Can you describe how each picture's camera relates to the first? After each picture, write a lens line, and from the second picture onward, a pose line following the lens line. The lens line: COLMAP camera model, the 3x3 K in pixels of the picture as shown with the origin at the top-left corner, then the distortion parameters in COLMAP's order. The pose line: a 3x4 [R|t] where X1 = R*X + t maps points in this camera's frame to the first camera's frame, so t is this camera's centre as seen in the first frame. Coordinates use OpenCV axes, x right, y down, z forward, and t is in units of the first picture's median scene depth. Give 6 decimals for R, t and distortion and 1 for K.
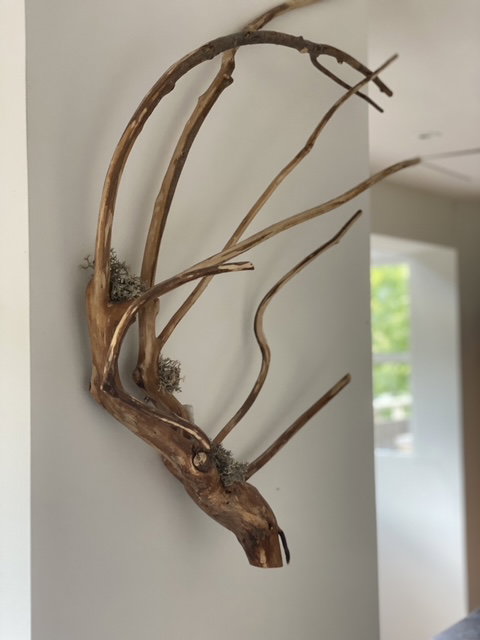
lens RADIAL K [[970.3, 0, 240.0], [0, 970.3, 320.0], [0, 0, 1]] dist [0.009190, 0.019623]
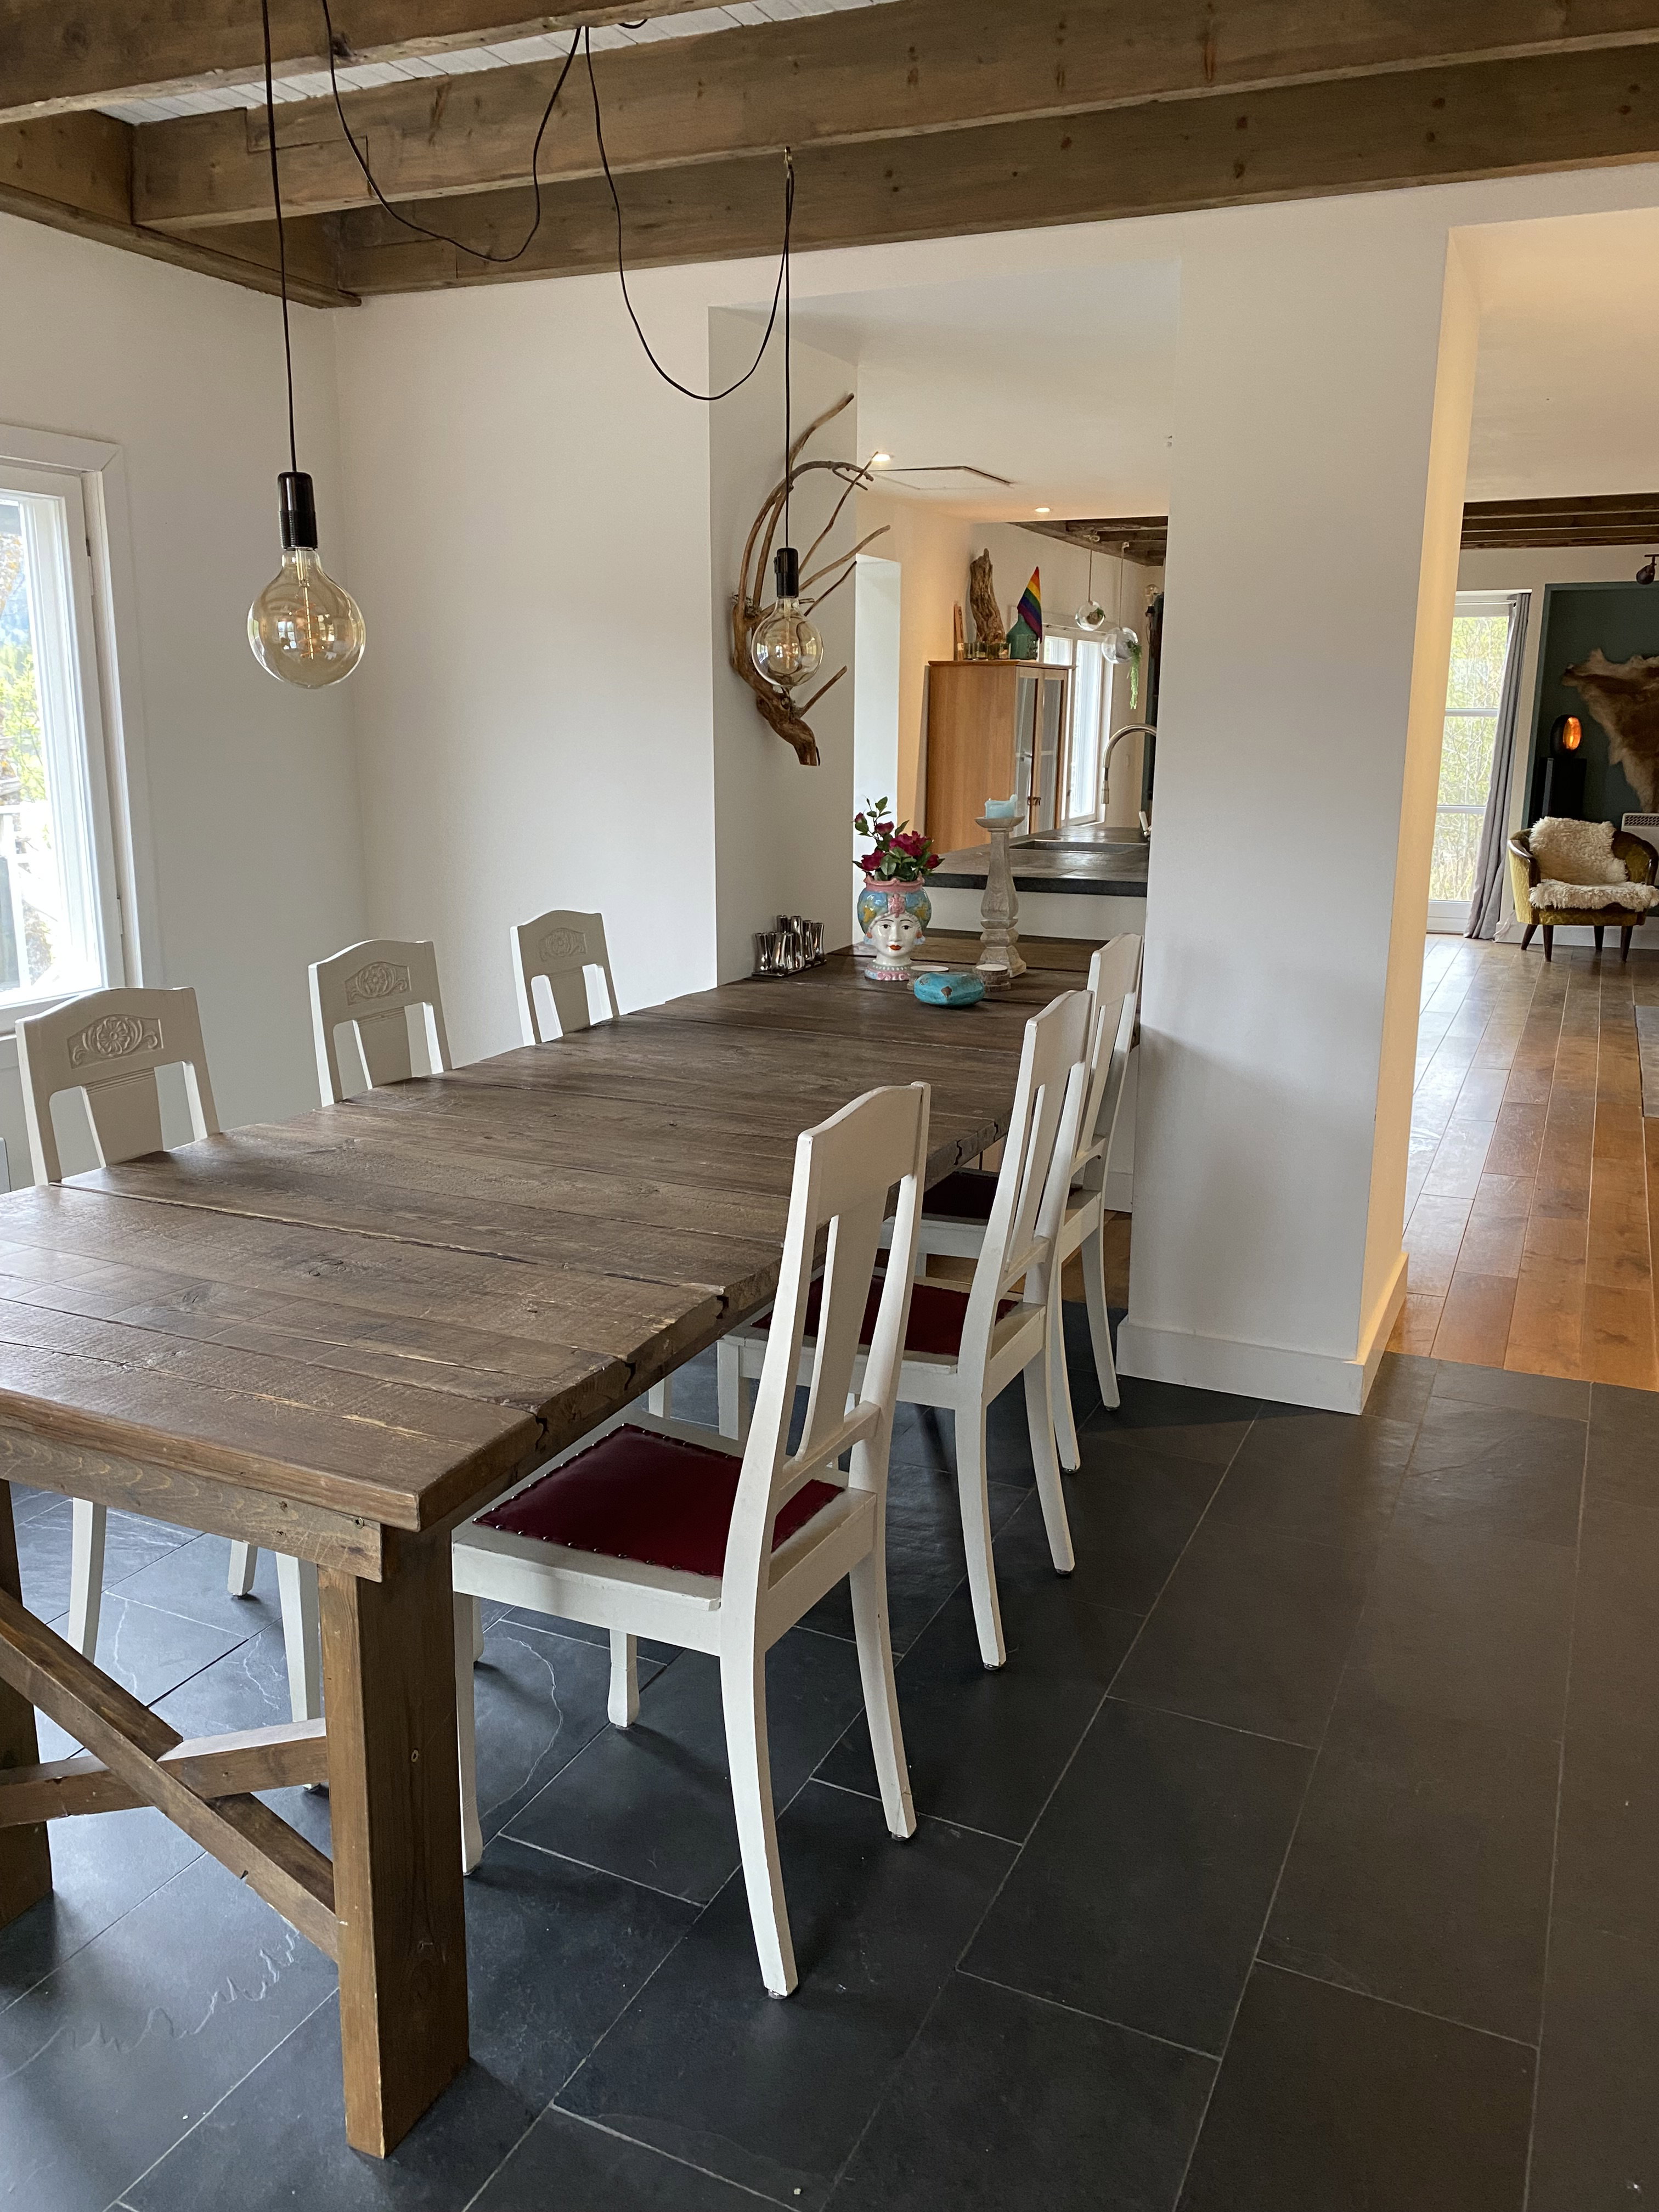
lens RADIAL K [[1715.9, 0, 829.5], [0, 1715.9, 1106.0], [0, 0, 1]] dist [-0.000645, -0.000125]
pose [[0.983425, -0.025760, 0.179474, -0.555906], [-0.020291, 0.968001, 0.250125, 0.061326], [-0.180174, -0.249621, 0.951434, -2.372580]]
